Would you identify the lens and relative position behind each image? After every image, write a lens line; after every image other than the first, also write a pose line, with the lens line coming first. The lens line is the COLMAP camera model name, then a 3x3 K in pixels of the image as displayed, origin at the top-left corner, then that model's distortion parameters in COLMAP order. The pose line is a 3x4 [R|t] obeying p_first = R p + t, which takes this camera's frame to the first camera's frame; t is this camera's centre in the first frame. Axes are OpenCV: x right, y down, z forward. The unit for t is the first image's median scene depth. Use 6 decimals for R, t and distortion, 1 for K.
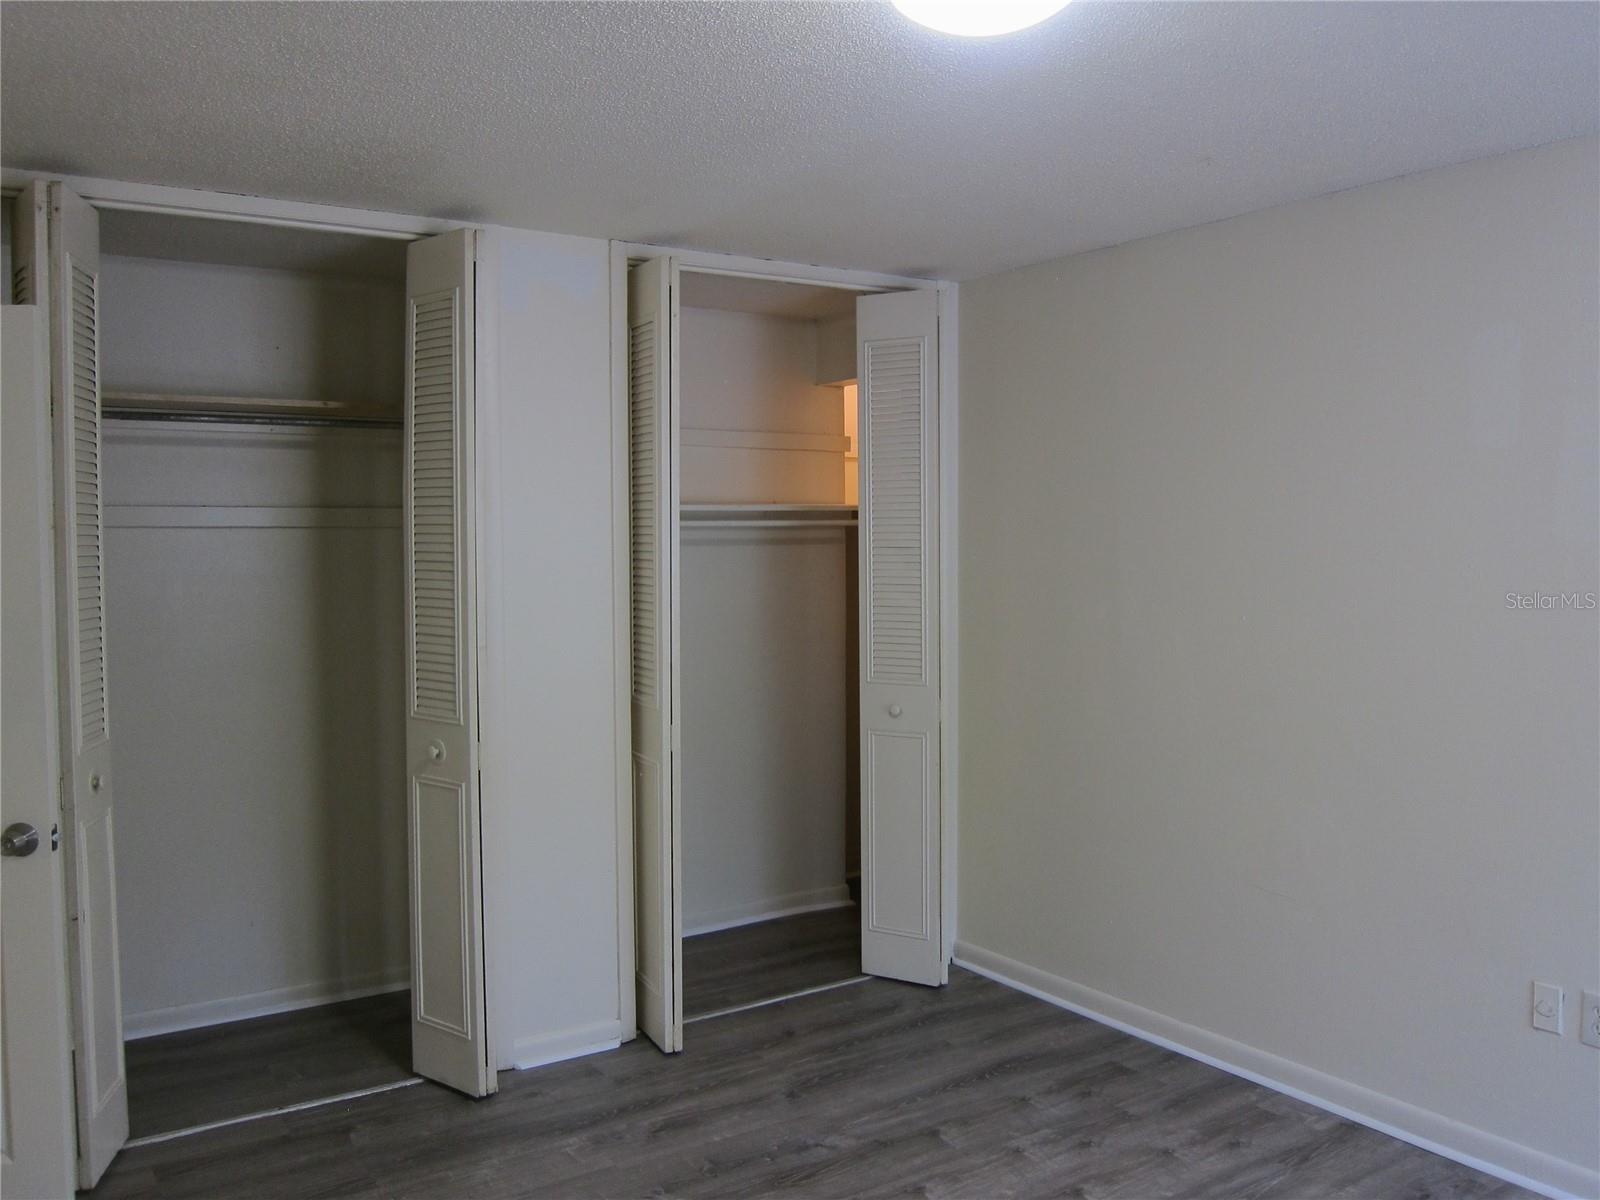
lens RADIAL K [[1328.1, 0, 798.1], [0, 1328.1, 601.9], [0, 0, 1]] dist [-0.065972, 0.018078]
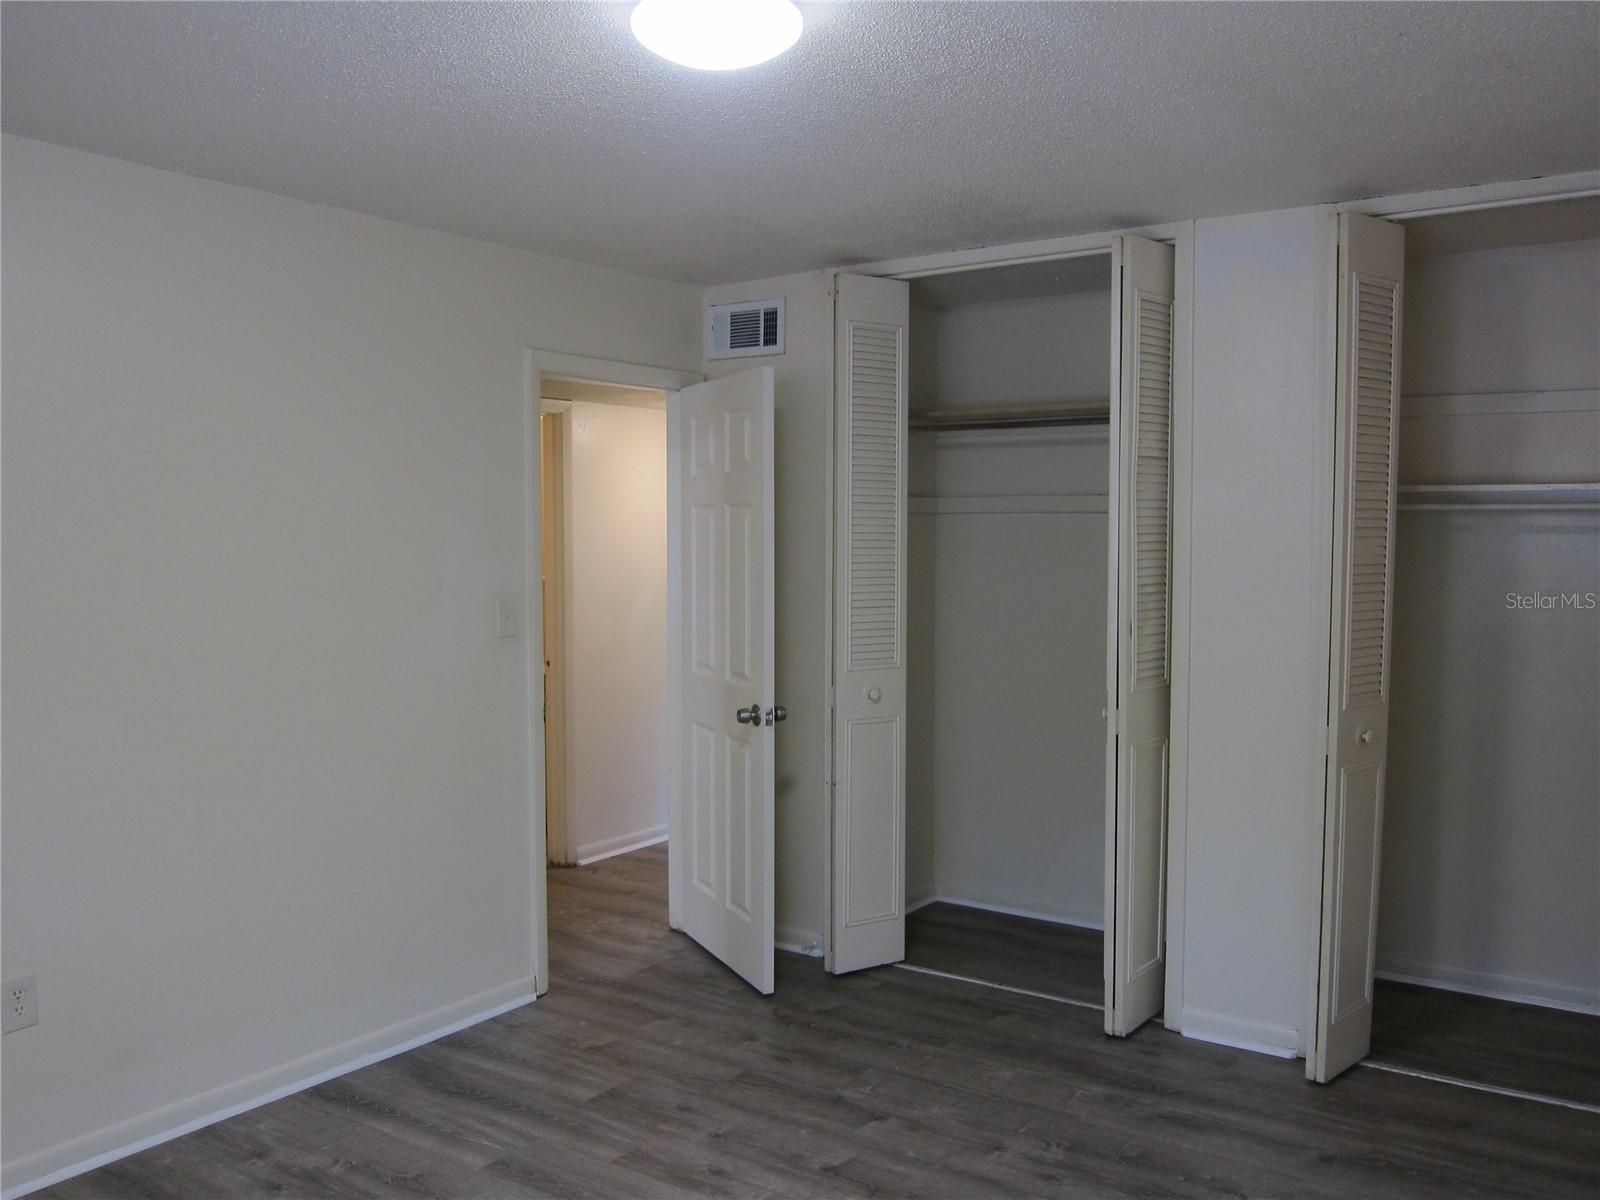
lens RADIAL K [[1328.1, 0, 798.1], [0, 1328.1, 601.9], [0, 0, 1]] dist [-0.065972, 0.018078]
pose [[0.364179, 0.057774, -0.929535, 0.684537], [-0.046984, 0.997943, 0.043618, -0.017491], [0.930143, 0.027788, 0.366144, 0.364288]]
